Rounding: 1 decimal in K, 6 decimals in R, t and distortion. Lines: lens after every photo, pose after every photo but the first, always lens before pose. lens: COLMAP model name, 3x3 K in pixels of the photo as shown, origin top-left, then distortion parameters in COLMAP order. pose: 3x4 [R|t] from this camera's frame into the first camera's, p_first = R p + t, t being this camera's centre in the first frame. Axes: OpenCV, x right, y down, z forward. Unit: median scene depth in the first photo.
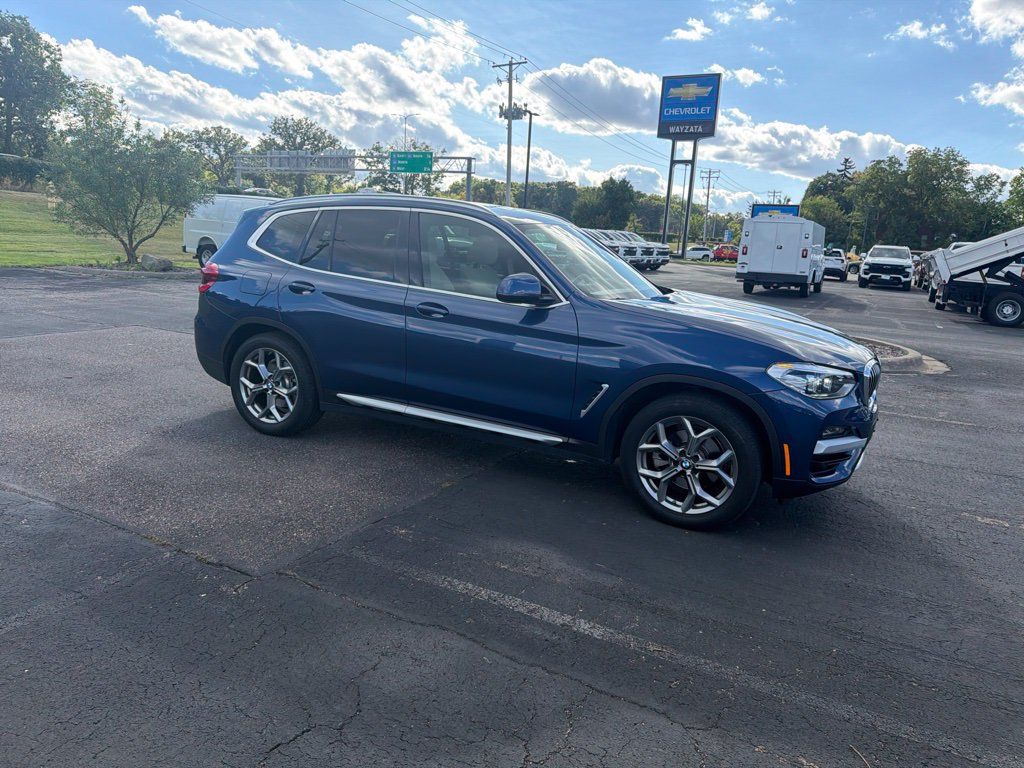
lens RADIAL K [[715.7, 0, 518.4], [0, 715.7, 387.6], [0, 0, 1]] dist [0.029767, -0.036922]
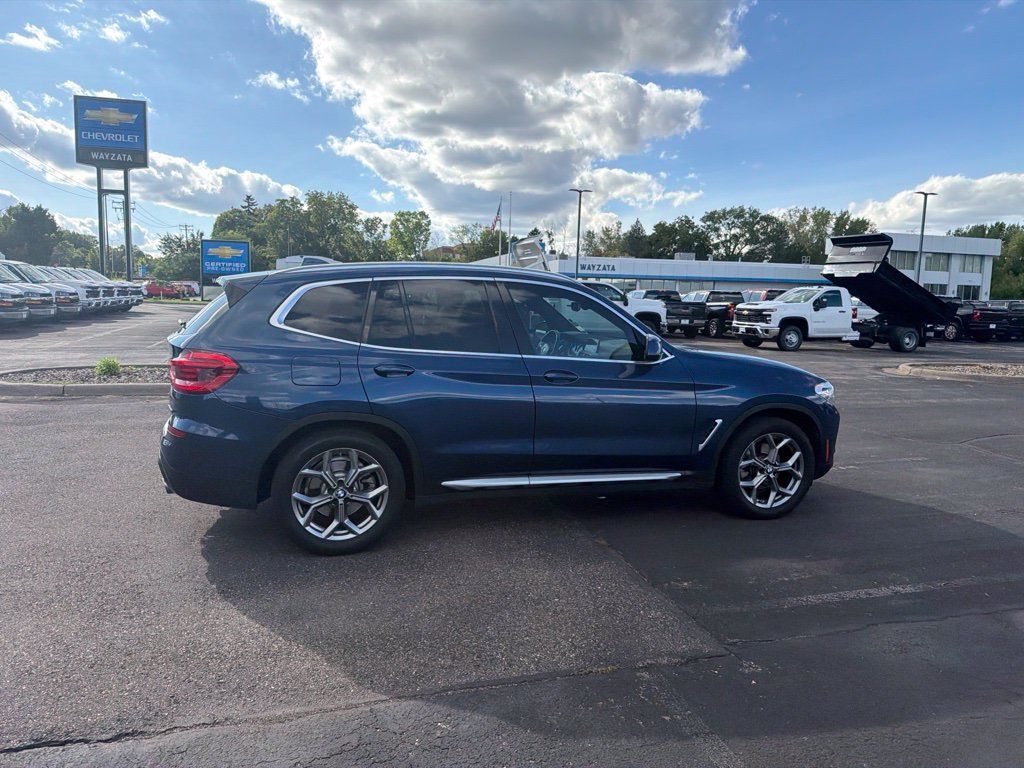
lens RADIAL K [[708.2, 0, 512.6], [0, 708.2, 395.5], [0, 0, 1]] dist [0.100510, -0.150546]
pose [[0.715679, -0.133649, 0.685522, -0.066898], [0.156596, 0.987237, 0.028987, -0.009485], [-0.680647, 0.086605, 0.727474, 0.023984]]
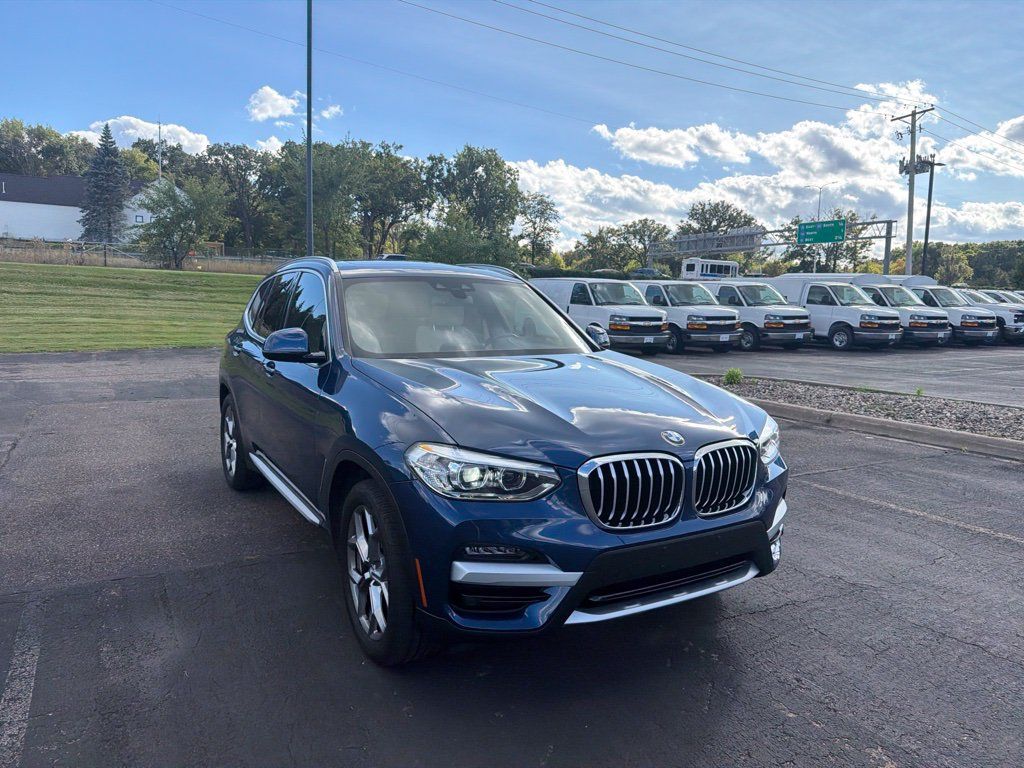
lens RADIAL K [[718.8, 0, 517.3], [0, 718.8, 389.9], [0, 0, 1]] dist [0.027876, -0.038000]
pose [[0.839783, 0.024643, -0.542363, 0.052845], [-0.081180, 0.993438, -0.080559, -0.002386], [0.536819, 0.111681, 0.836273, 0.028394]]
